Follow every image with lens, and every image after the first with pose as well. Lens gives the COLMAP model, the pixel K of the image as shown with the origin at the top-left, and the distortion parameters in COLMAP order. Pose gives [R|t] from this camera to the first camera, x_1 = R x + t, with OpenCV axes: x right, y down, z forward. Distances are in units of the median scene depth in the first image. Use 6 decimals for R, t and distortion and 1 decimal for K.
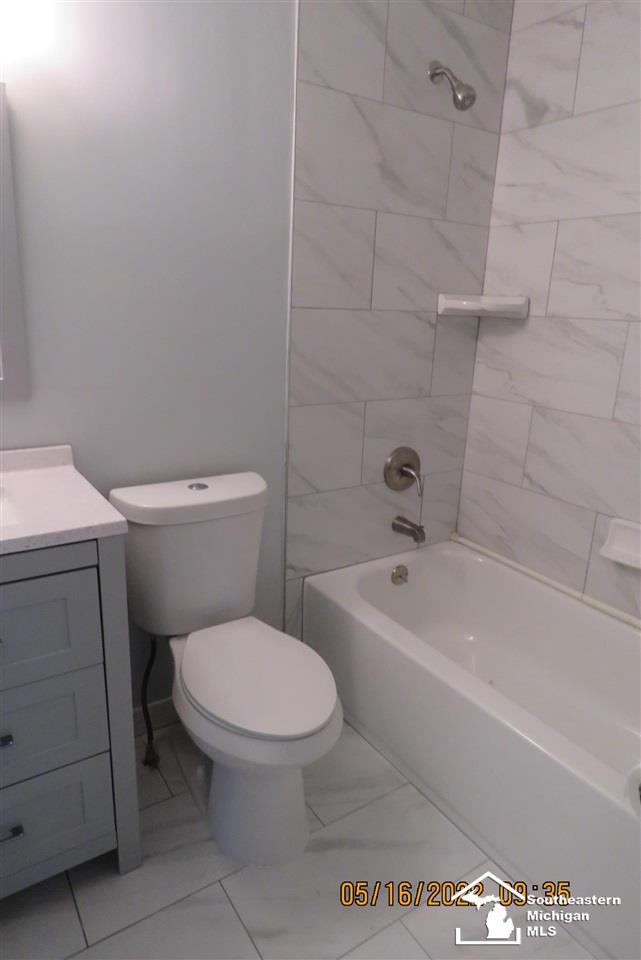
lens RADIAL K [[624.3, 0, 322.3], [0, 624.3, 480.8], [0, 0, 1]] dist [0.003182, -0.002840]
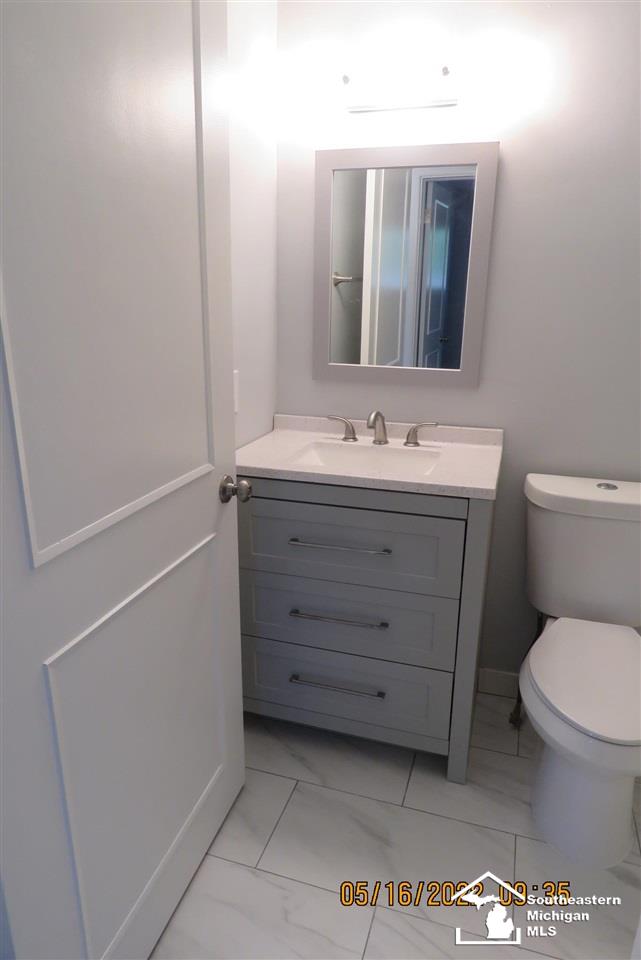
lens RADIAL K [[624.3, 0, 318.8], [0, 624.3, 480.1], [0, 0, 1]] dist [0.003182, -0.002840]
pose [[0.616905, 0.189268, -0.763941, 0.331690], [-0.202641, 0.976126, 0.078199, 0.016830], [0.760503, 0.106565, 0.640530, -0.028735]]
